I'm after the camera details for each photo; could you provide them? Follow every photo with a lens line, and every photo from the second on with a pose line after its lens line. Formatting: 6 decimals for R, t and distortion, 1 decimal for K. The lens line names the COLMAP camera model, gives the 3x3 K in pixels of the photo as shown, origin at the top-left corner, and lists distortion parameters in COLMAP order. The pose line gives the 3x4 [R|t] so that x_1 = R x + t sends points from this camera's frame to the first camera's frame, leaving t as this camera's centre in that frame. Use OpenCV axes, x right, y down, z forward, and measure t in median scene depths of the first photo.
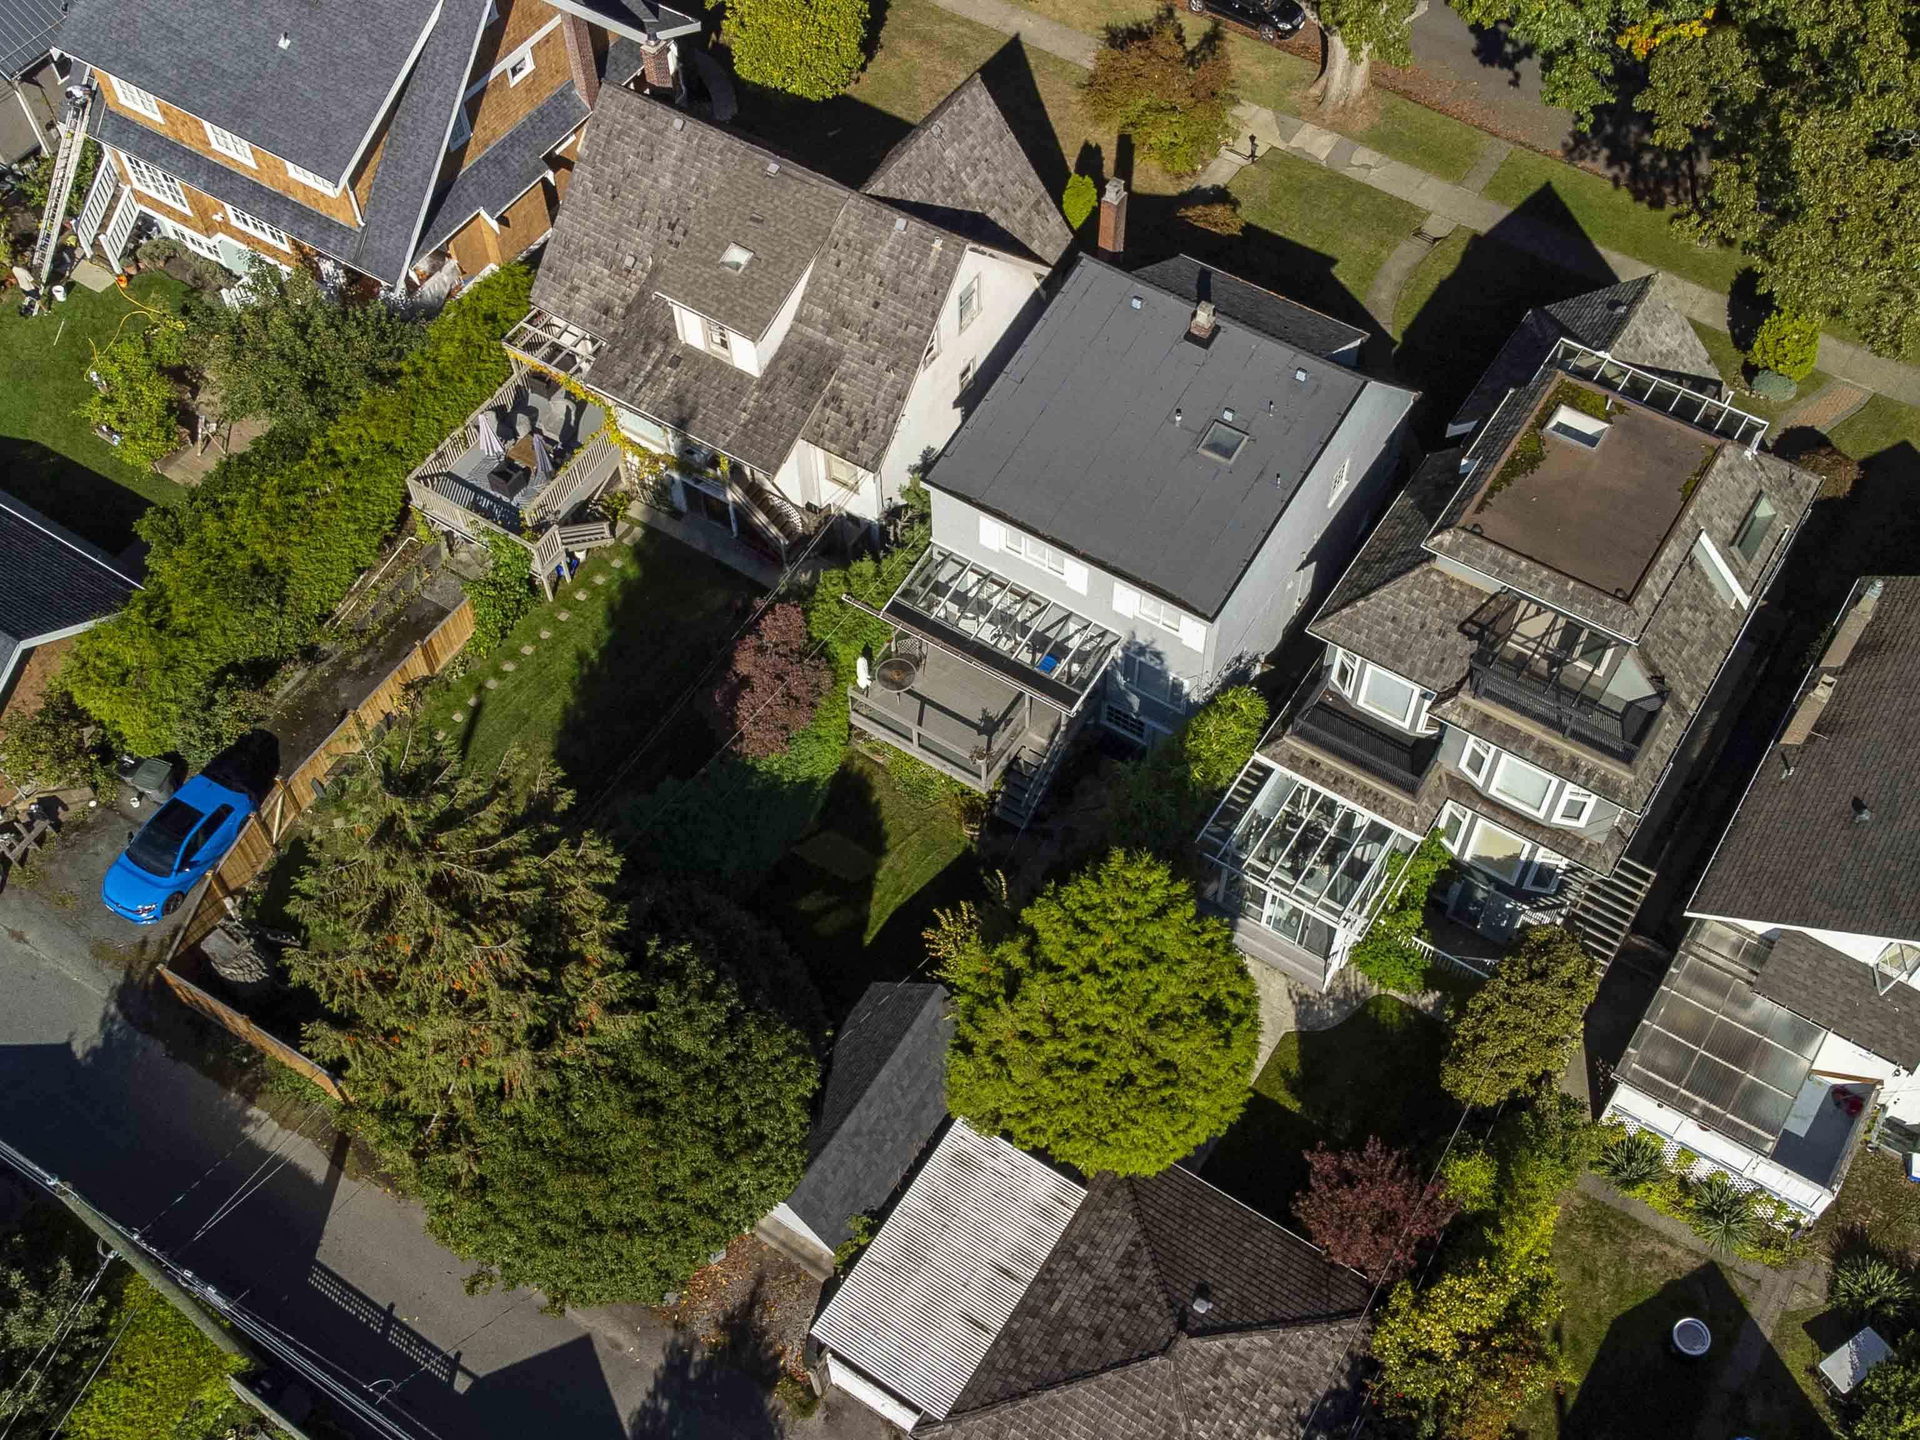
lens RADIAL K [[2120.1, 0, 971.5], [0, 2120.1, 713.9], [0, 0, 1]] dist [0.049406, 0.000000]
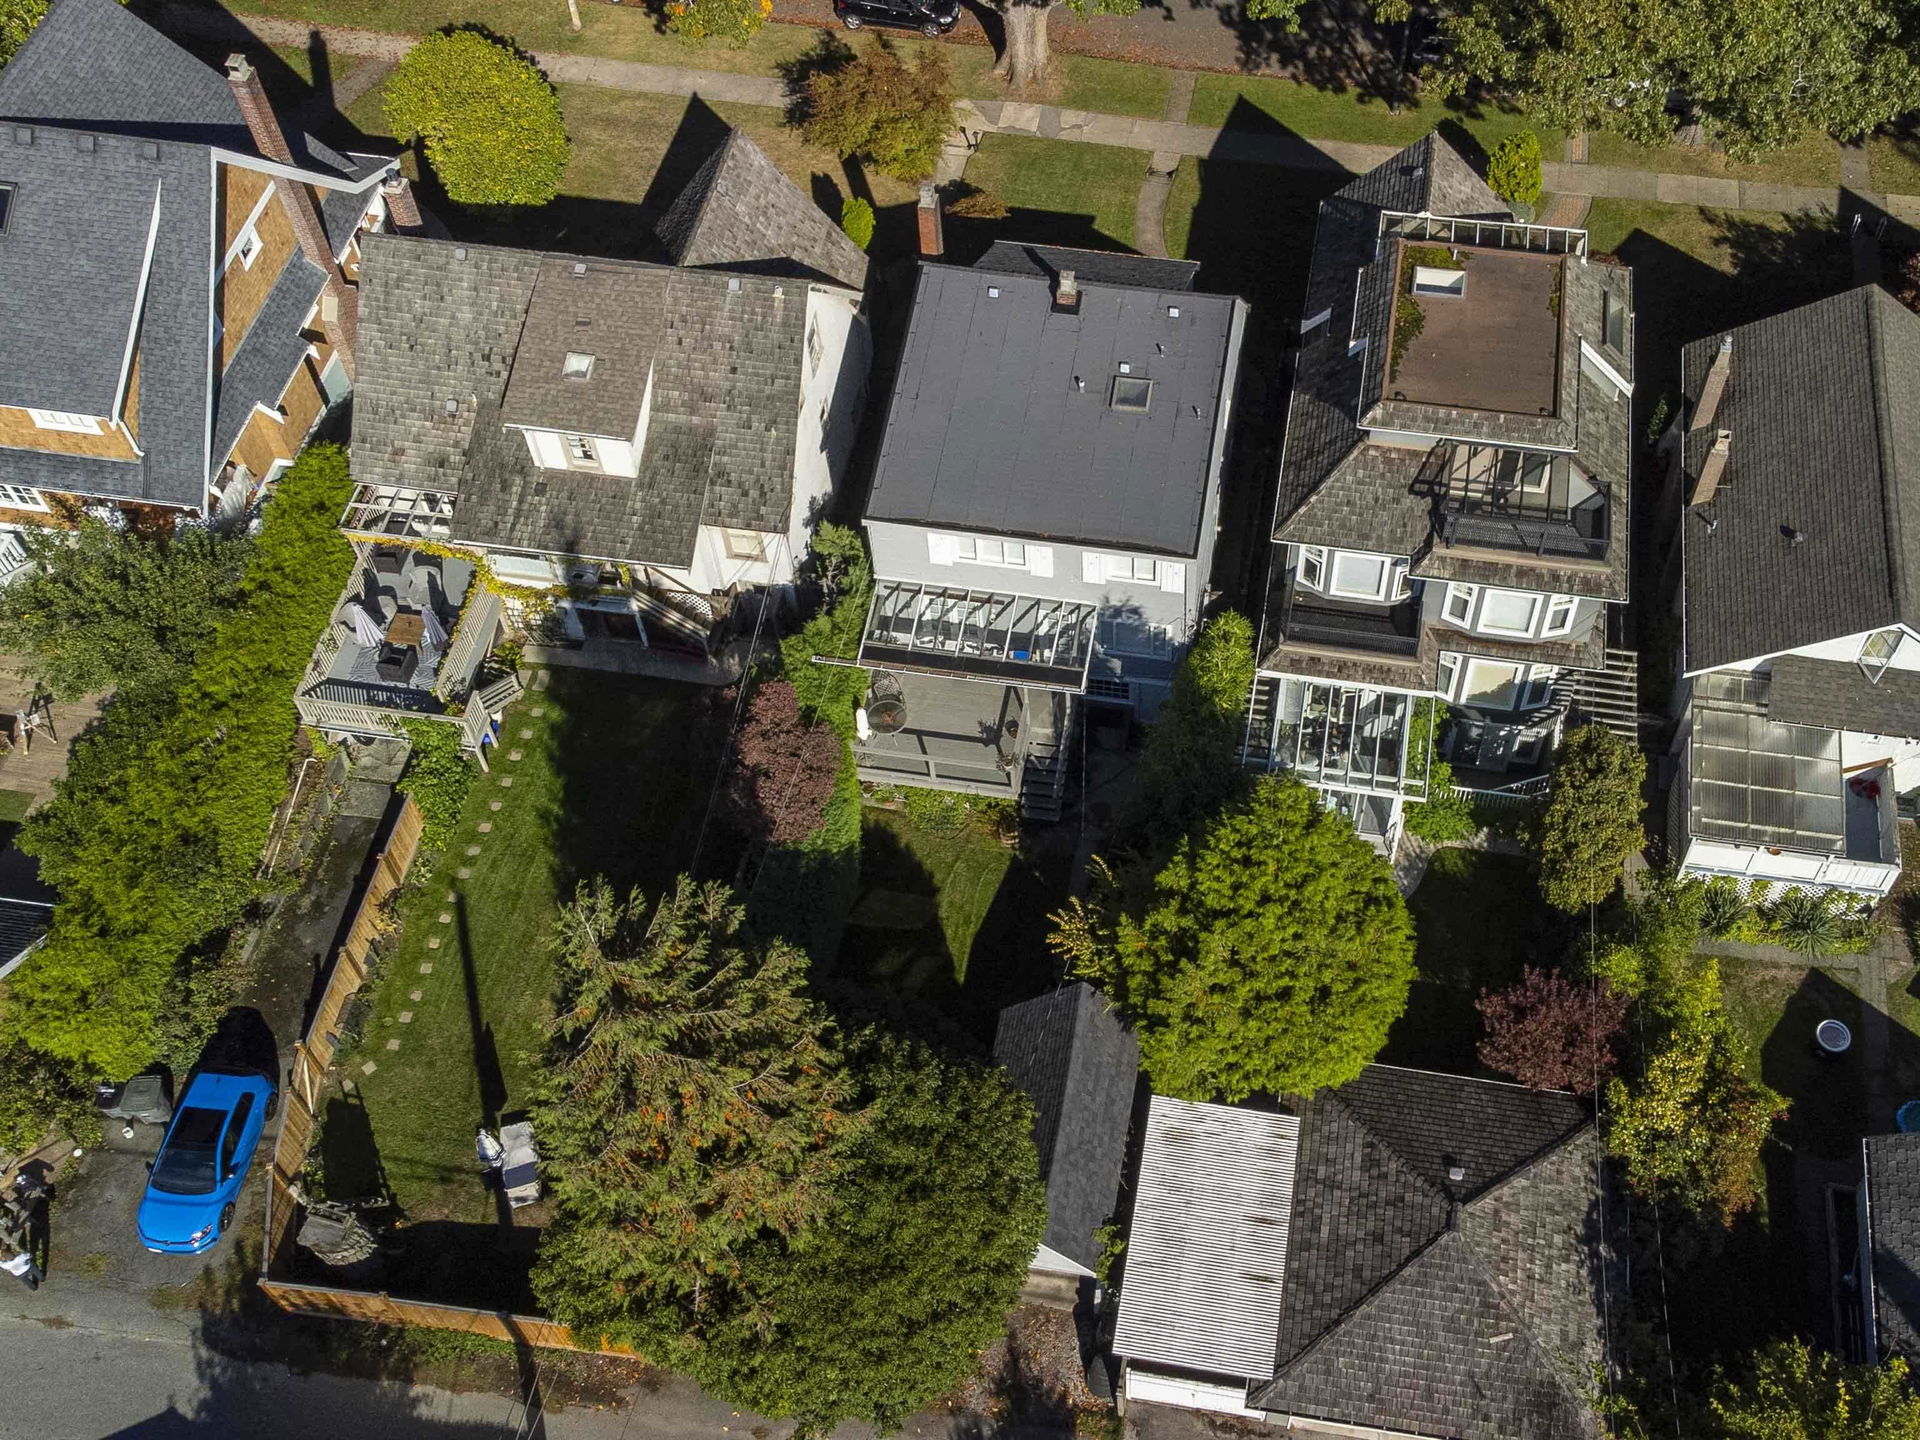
lens RADIAL K [[2120.1, 0, 968.3], [0, 2120.1, 718.4], [0, 0, 1]] dist [0.049406, 0.000000]
pose [[0.912026, -0.322641, 0.253200, -0.256891], [0.330490, 0.943731, 0.012128, -0.017793], [-0.242866, 0.072619, 0.967338, 0.038273]]
